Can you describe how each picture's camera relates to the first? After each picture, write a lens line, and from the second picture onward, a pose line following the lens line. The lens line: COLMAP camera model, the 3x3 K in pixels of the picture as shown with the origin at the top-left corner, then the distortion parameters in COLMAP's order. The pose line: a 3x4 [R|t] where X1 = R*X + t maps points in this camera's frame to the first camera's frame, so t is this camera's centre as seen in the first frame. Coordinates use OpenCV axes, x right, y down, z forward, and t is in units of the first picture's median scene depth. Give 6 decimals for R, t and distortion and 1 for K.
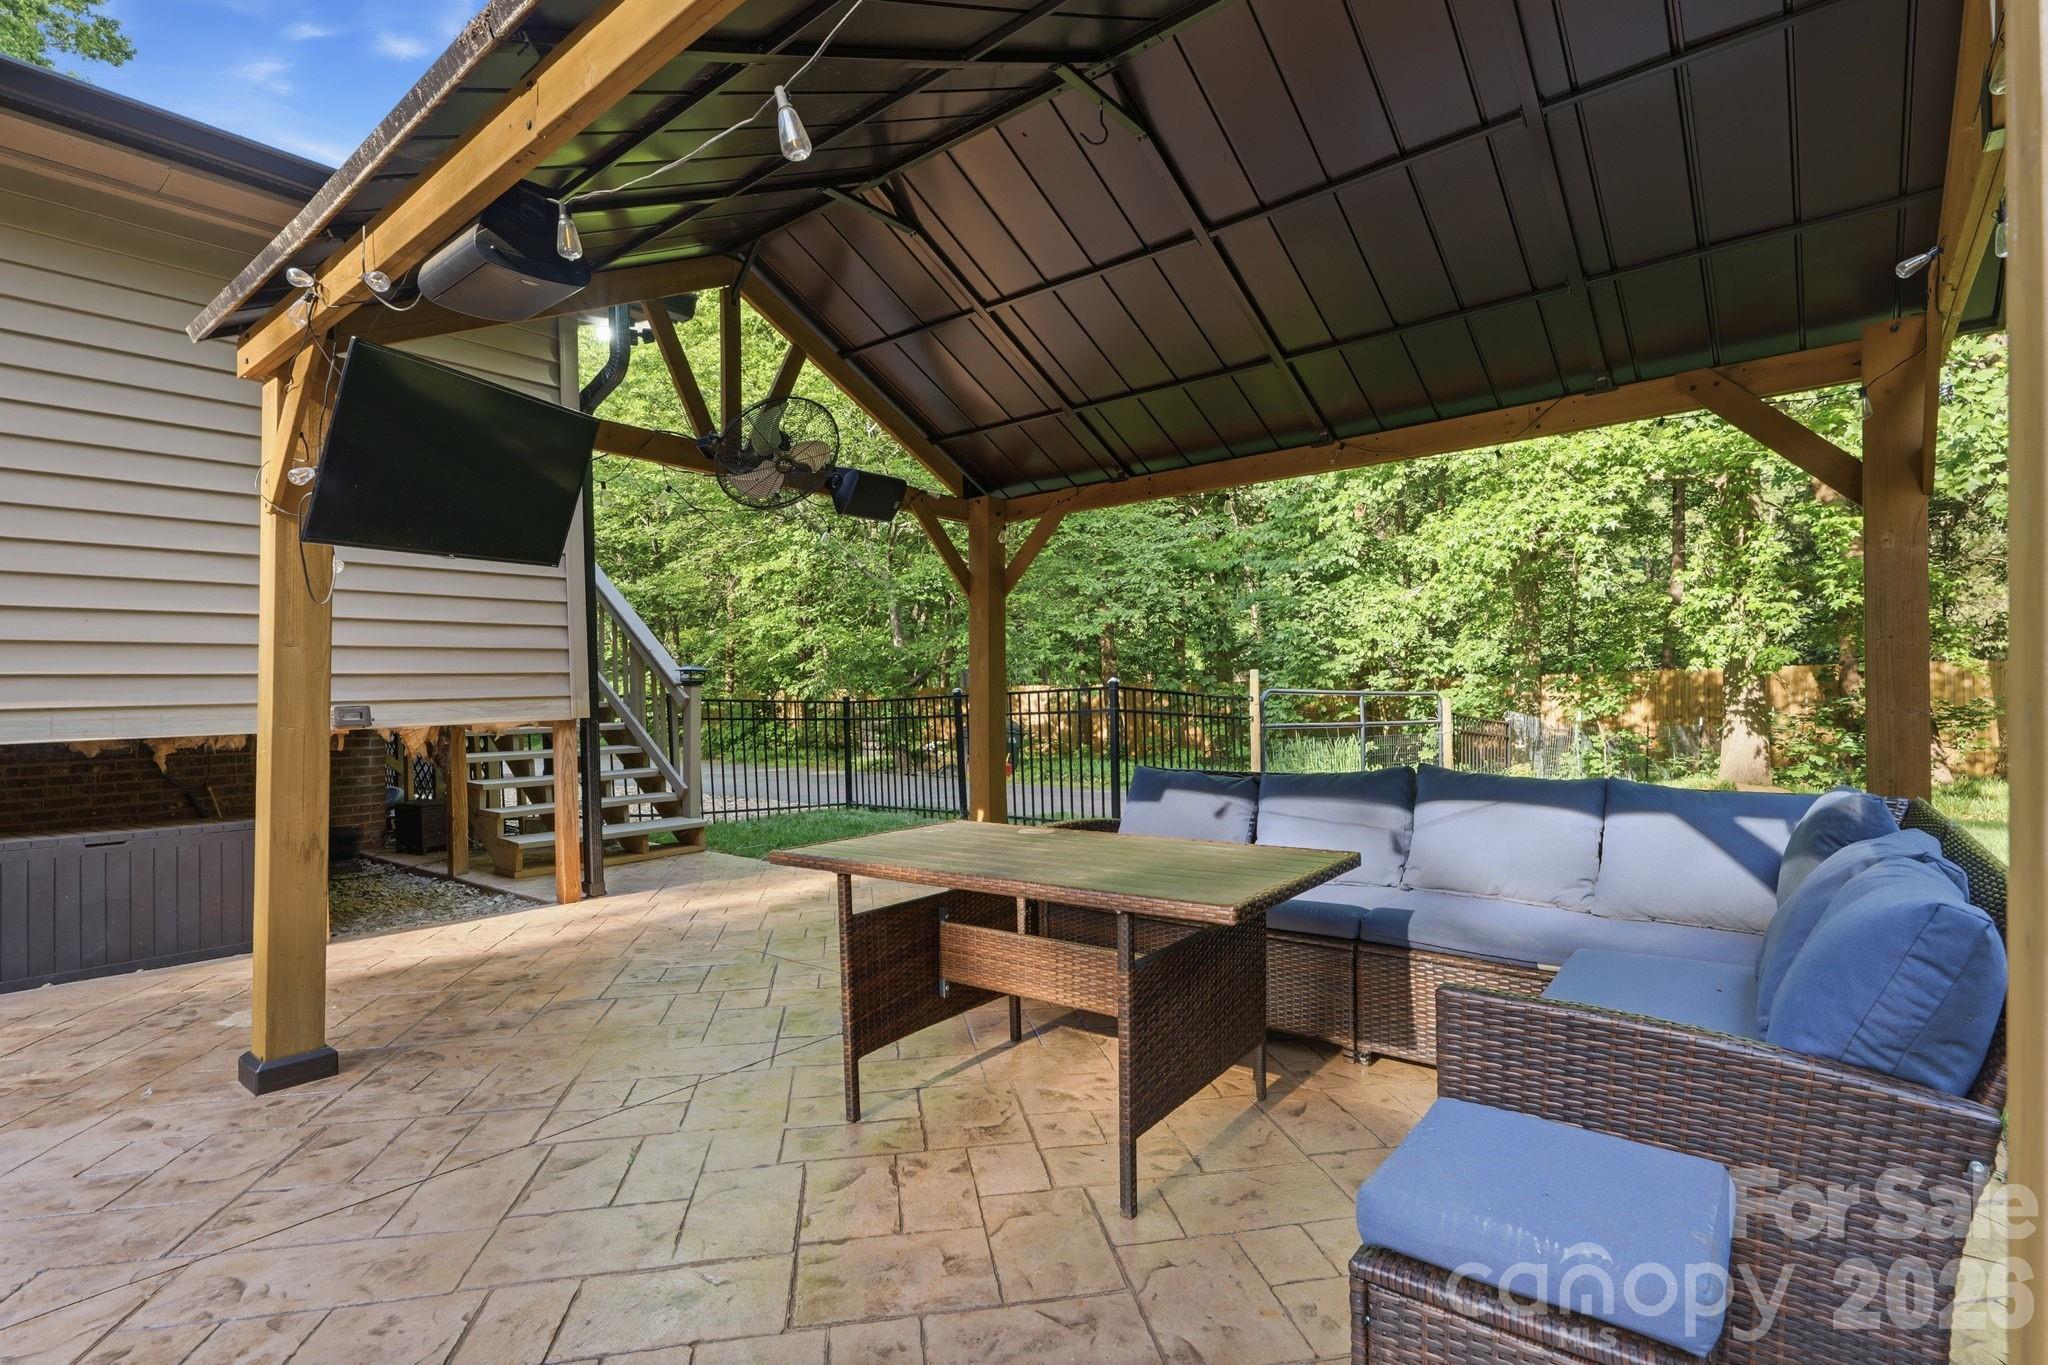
lens RADIAL K [[963.7, 0, 1030.2], [0, 963.7, 685.1], [0, 0, 1]] dist [0.005646, 0.000441]
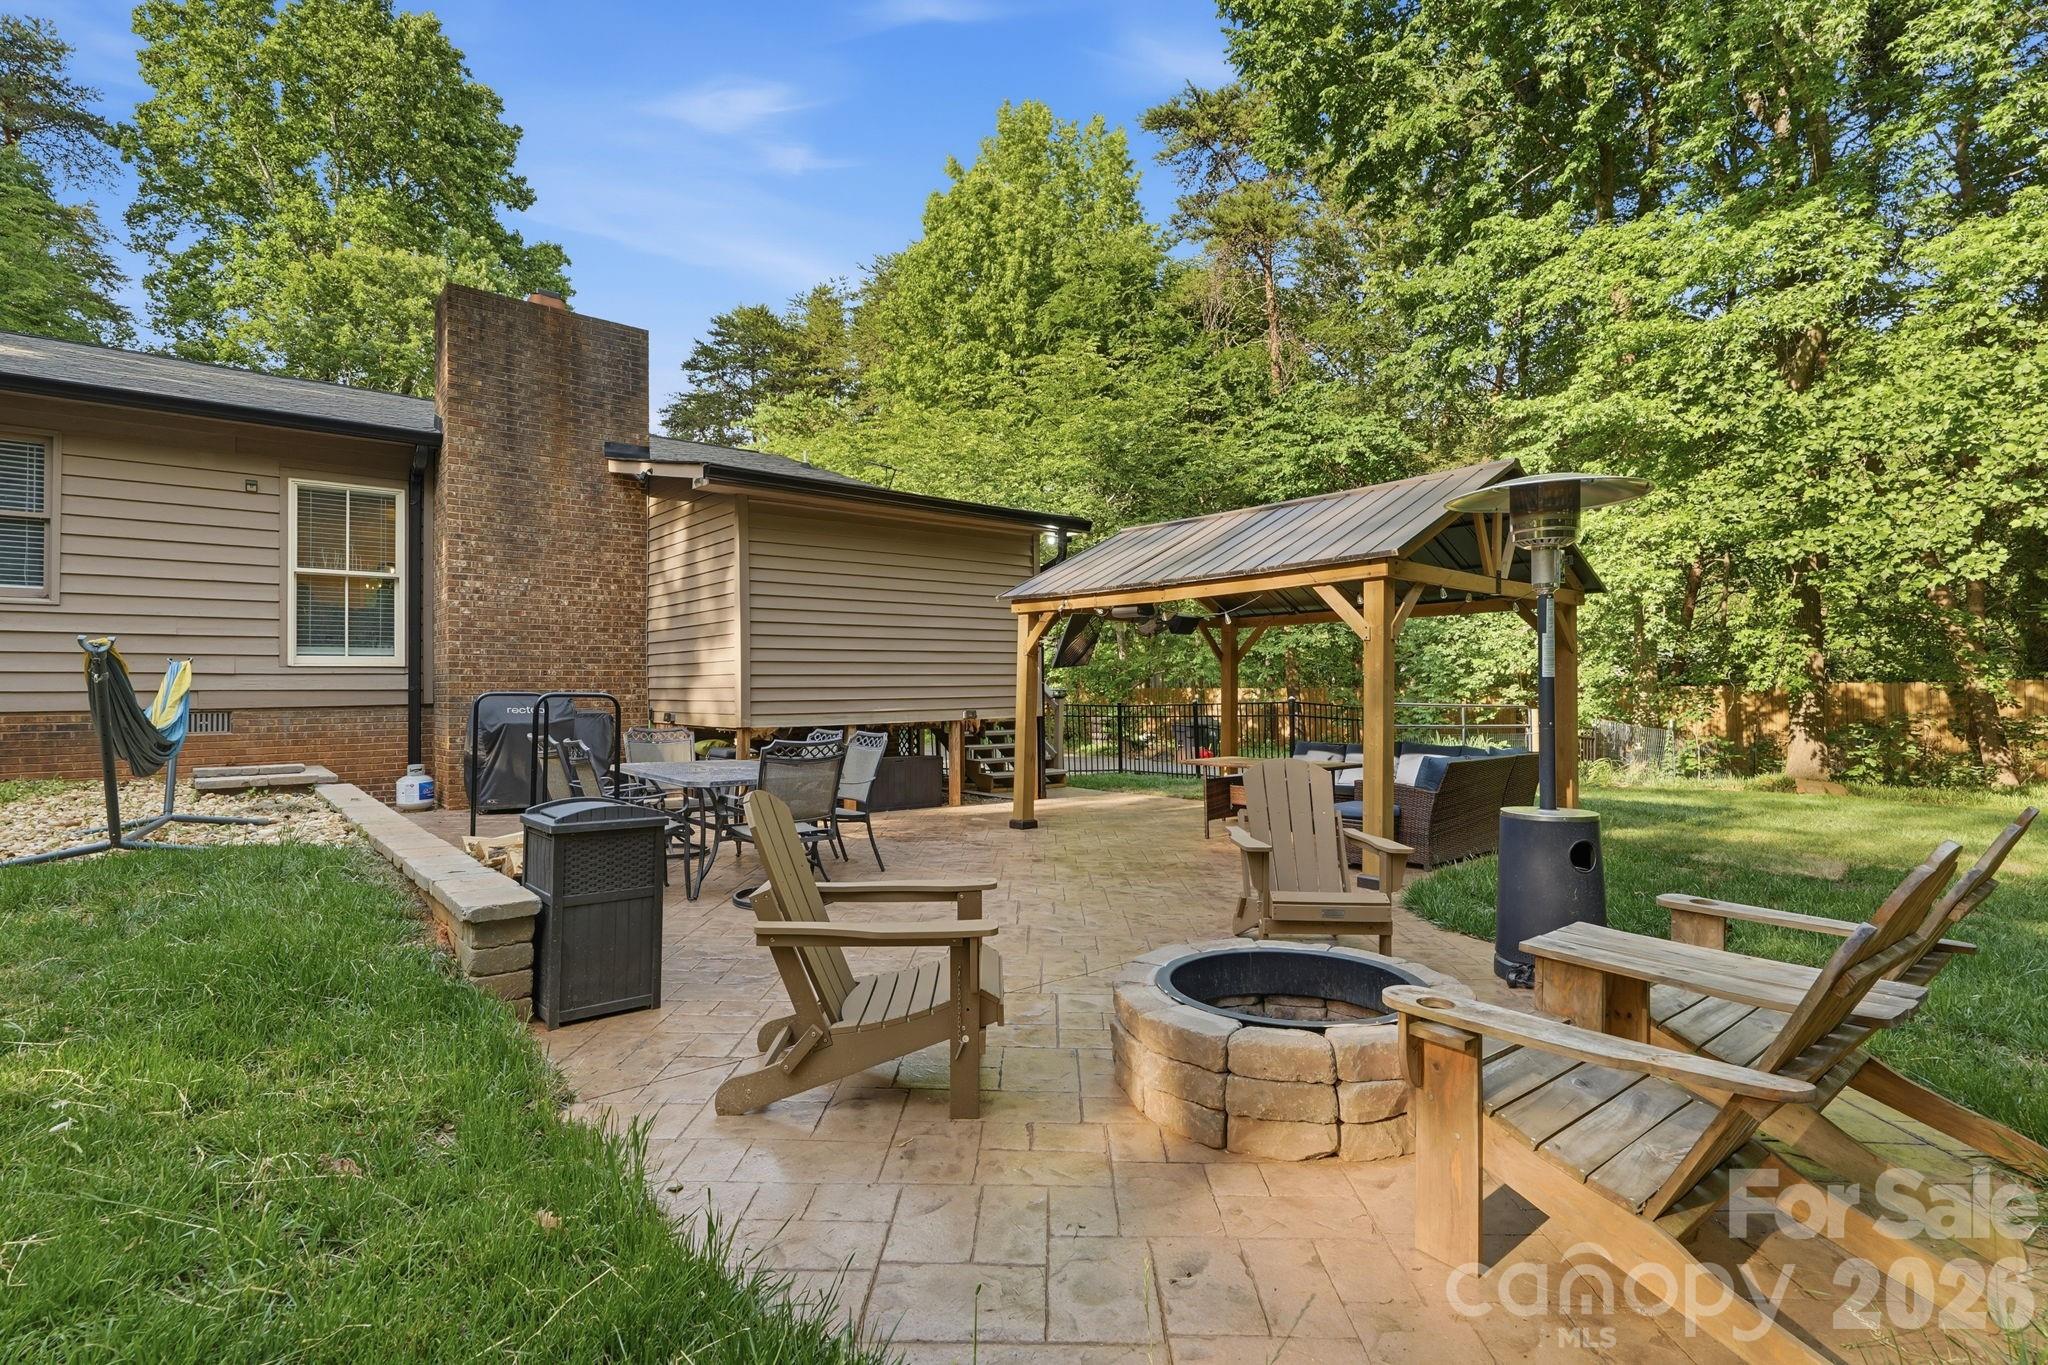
lens RADIAL K [[963.7, 0, 1030.2], [0, 963.7, 685.1], [0, 0, 1]] dist [0.005646, 0.000441]
pose [[0.983172, 0.011376, -0.182330, -0.032642], [-0.010566, 0.999930, 0.005412, -0.018421], [0.182379, -0.003394, 0.983223, -0.443016]]
